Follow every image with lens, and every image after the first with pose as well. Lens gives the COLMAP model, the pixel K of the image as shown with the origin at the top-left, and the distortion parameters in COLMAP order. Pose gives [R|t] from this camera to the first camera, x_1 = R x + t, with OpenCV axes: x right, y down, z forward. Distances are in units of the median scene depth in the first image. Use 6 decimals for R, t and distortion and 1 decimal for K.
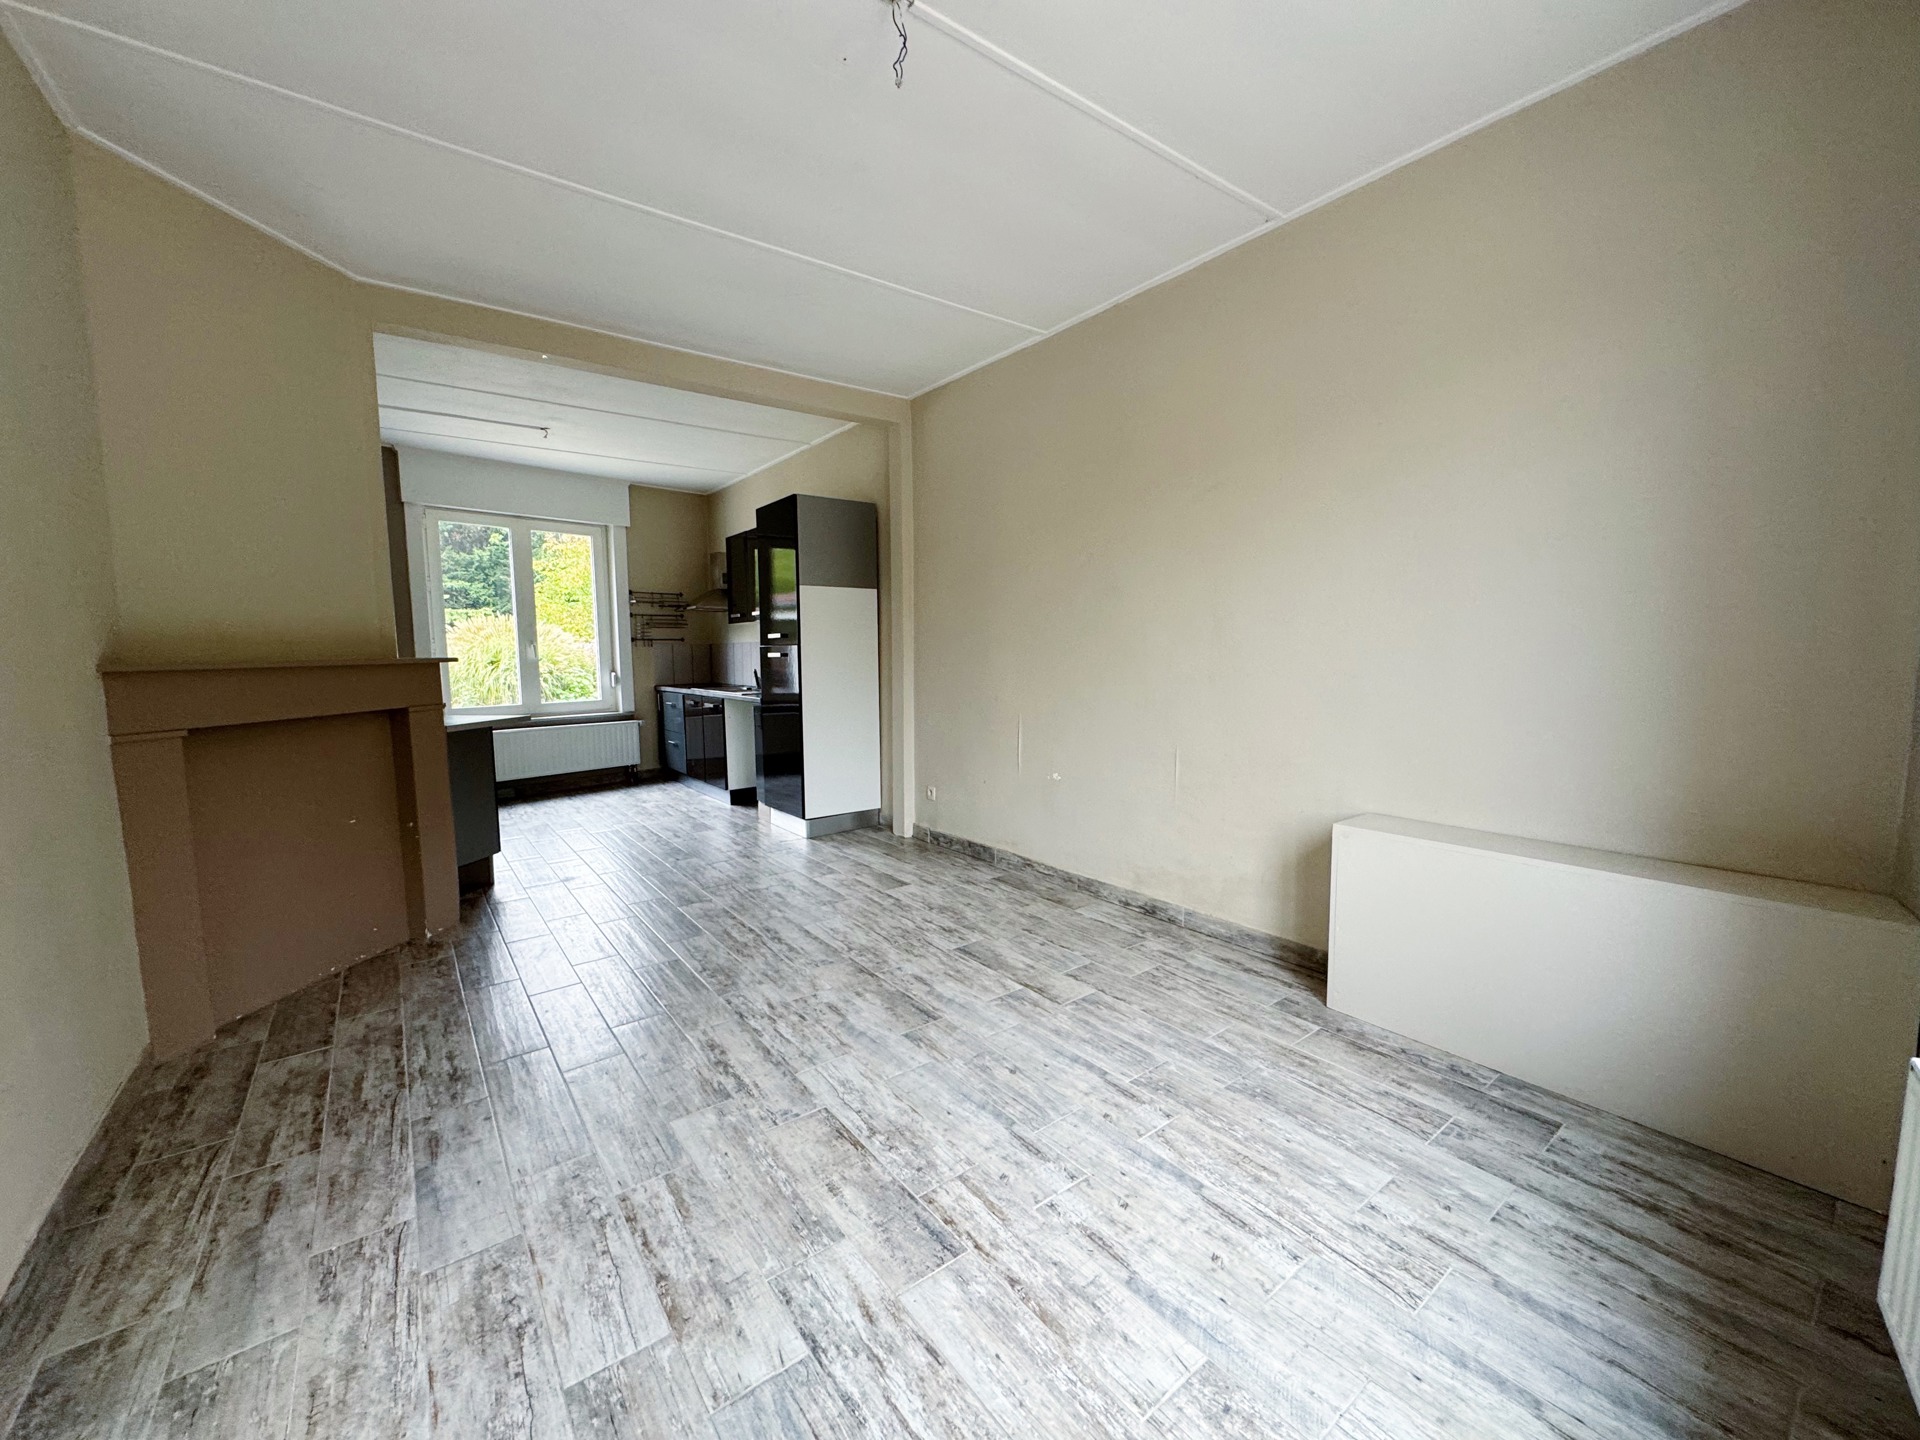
lens RADIAL K [[587.2, 0, 960.1], [0, 587.2, 695.3], [0, 0, 1]] dist [-0.000223, -0.000004]
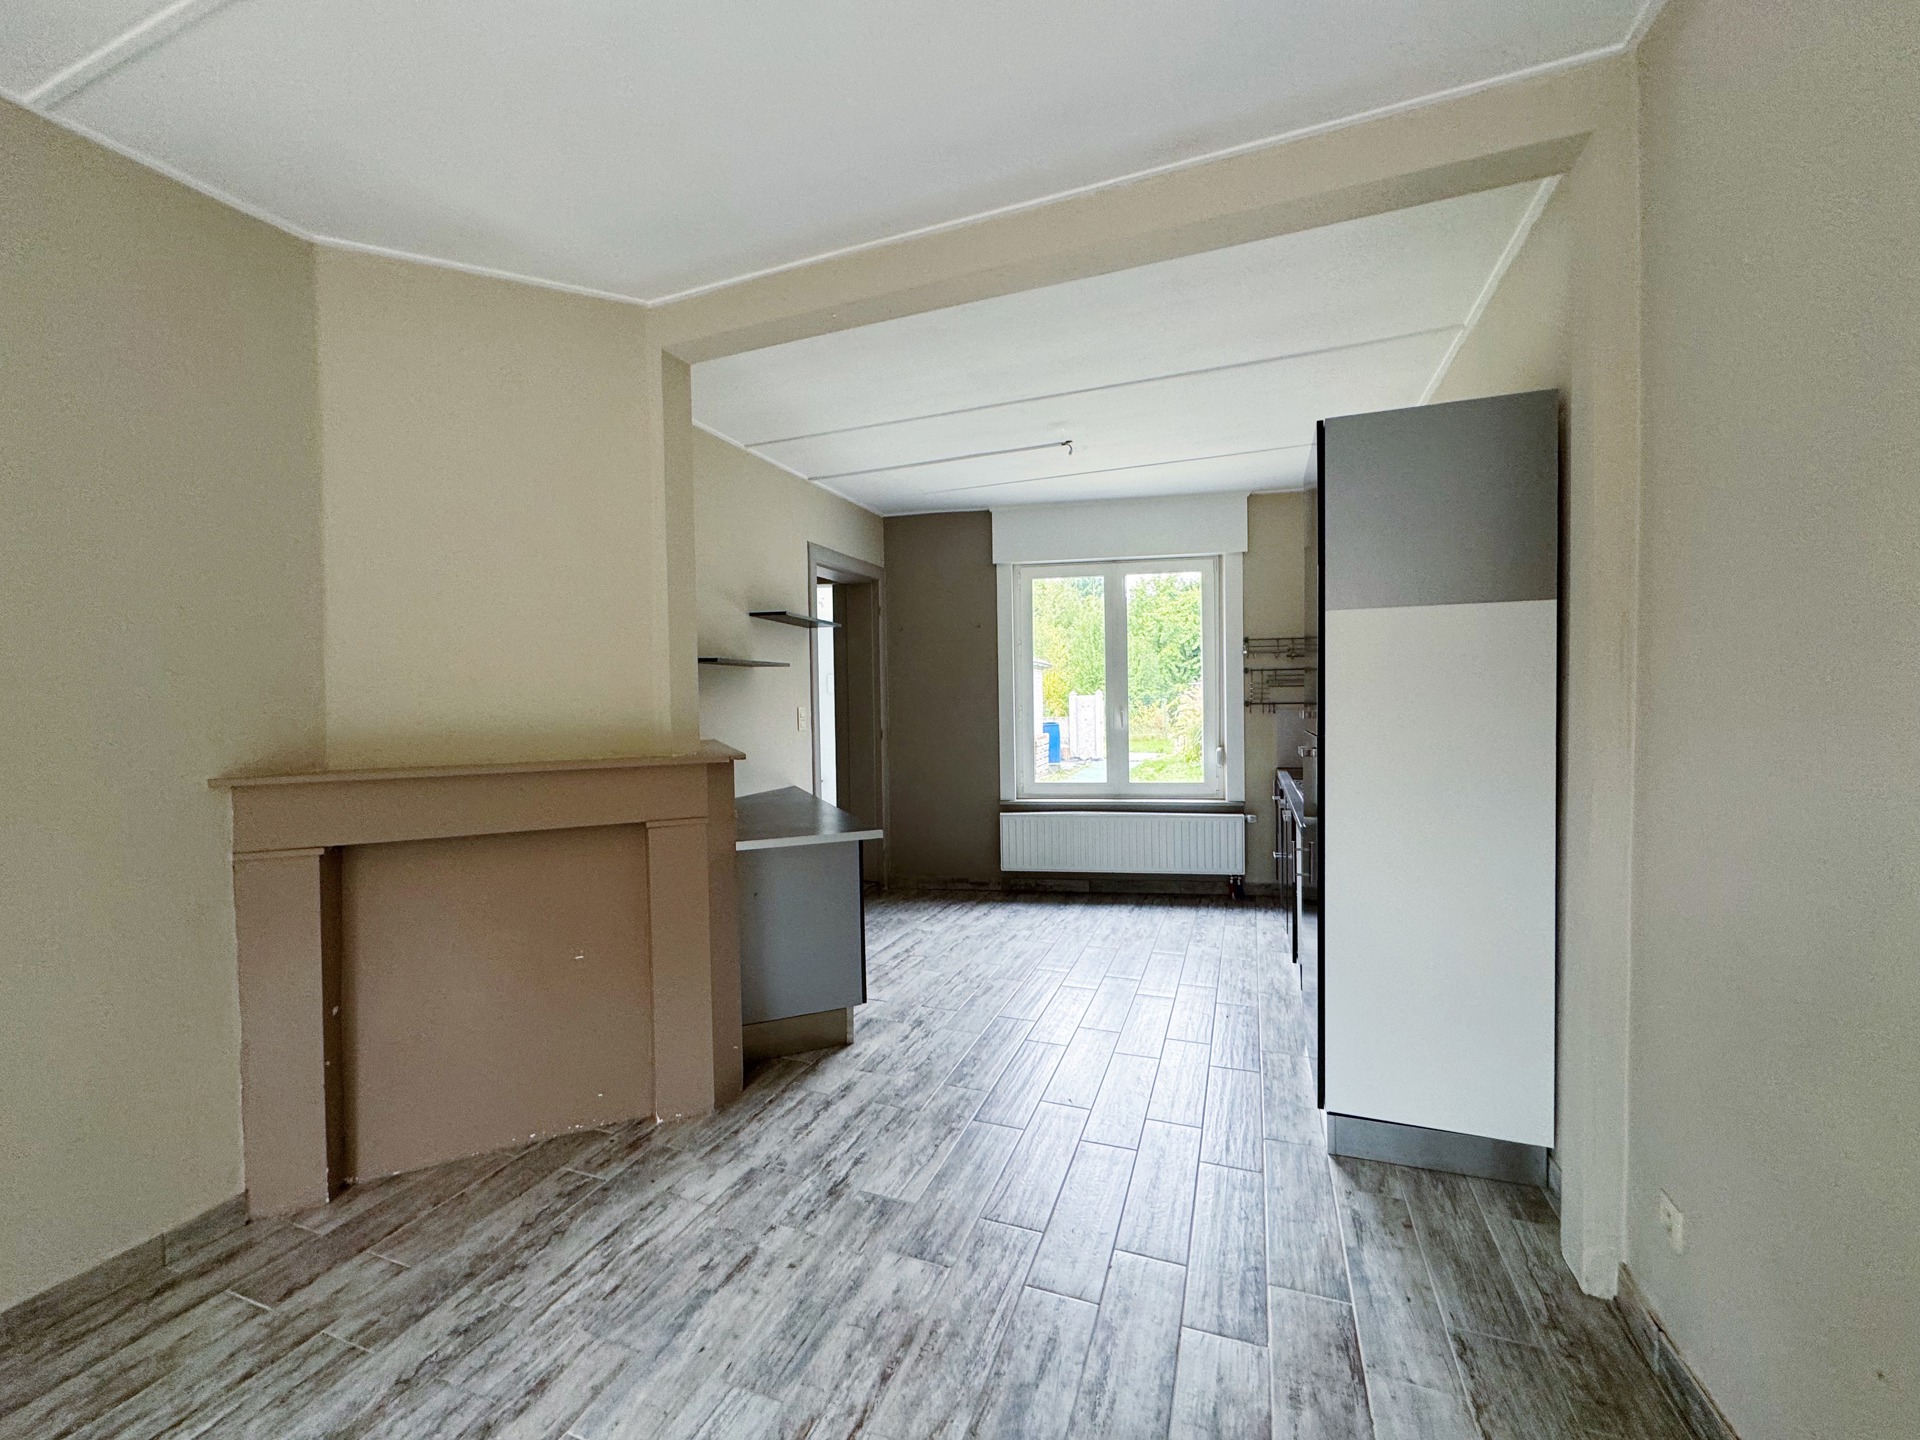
lens RADIAL K [[689.4, 0, 1106.5], [0, 689.4, 709.1], [0, 0, 1]] dist [-0.001861, 0.000052]
pose [[0.559350, 0.018223, -0.828731, 0.087553], [-0.067158, 0.997468, -0.023395, -0.083434], [0.826207, 0.068742, 0.559157, 0.554826]]
